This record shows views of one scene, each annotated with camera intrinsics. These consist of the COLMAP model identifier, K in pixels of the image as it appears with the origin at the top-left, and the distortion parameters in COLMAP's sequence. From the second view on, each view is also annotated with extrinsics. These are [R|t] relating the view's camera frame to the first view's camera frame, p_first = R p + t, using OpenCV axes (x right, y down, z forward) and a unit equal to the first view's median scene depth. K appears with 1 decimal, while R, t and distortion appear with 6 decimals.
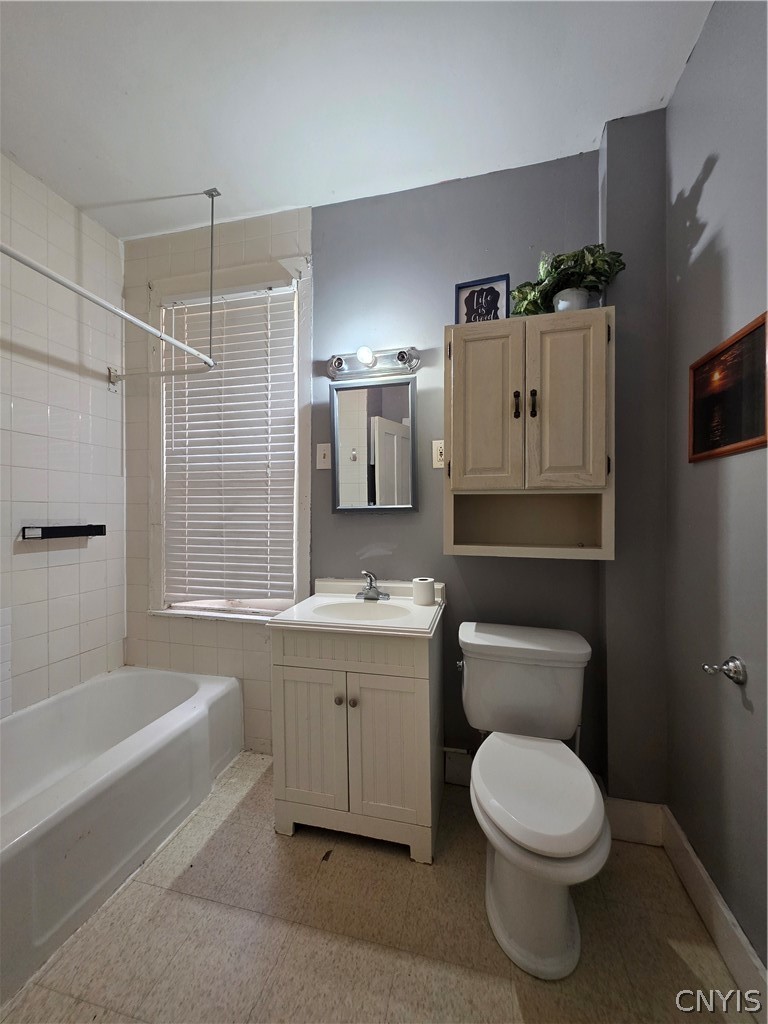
lens RADIAL K [[413.2, 0, 380.6], [0, 413.2, 520.6], [0, 0, 1]] dist [0.001700, 0.000228]
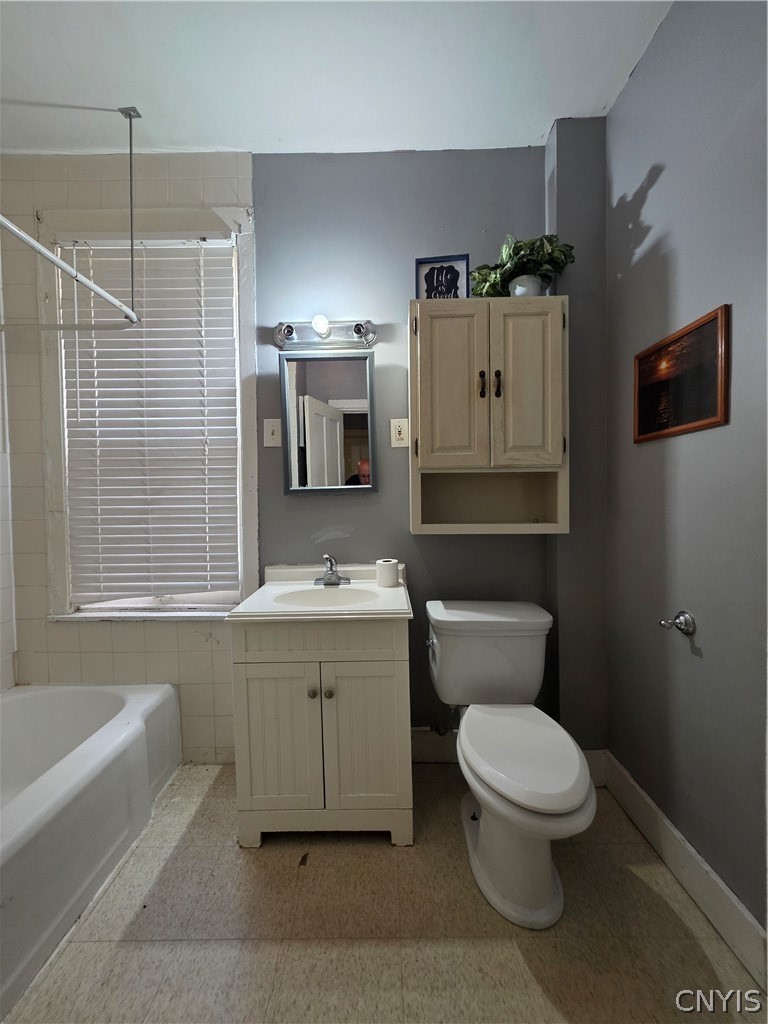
lens RADIAL K [[413.8, 0, 382.4], [0, 413.8, 516.2], [0, 0, 1]] dist [0.001384, 0.000754]
pose [[0.971044, -0.022685, 0.237821, -0.156268], [0.018051, 0.999603, 0.021647, 0.017796], [-0.238217, -0.016727, 0.971068, 0.061106]]
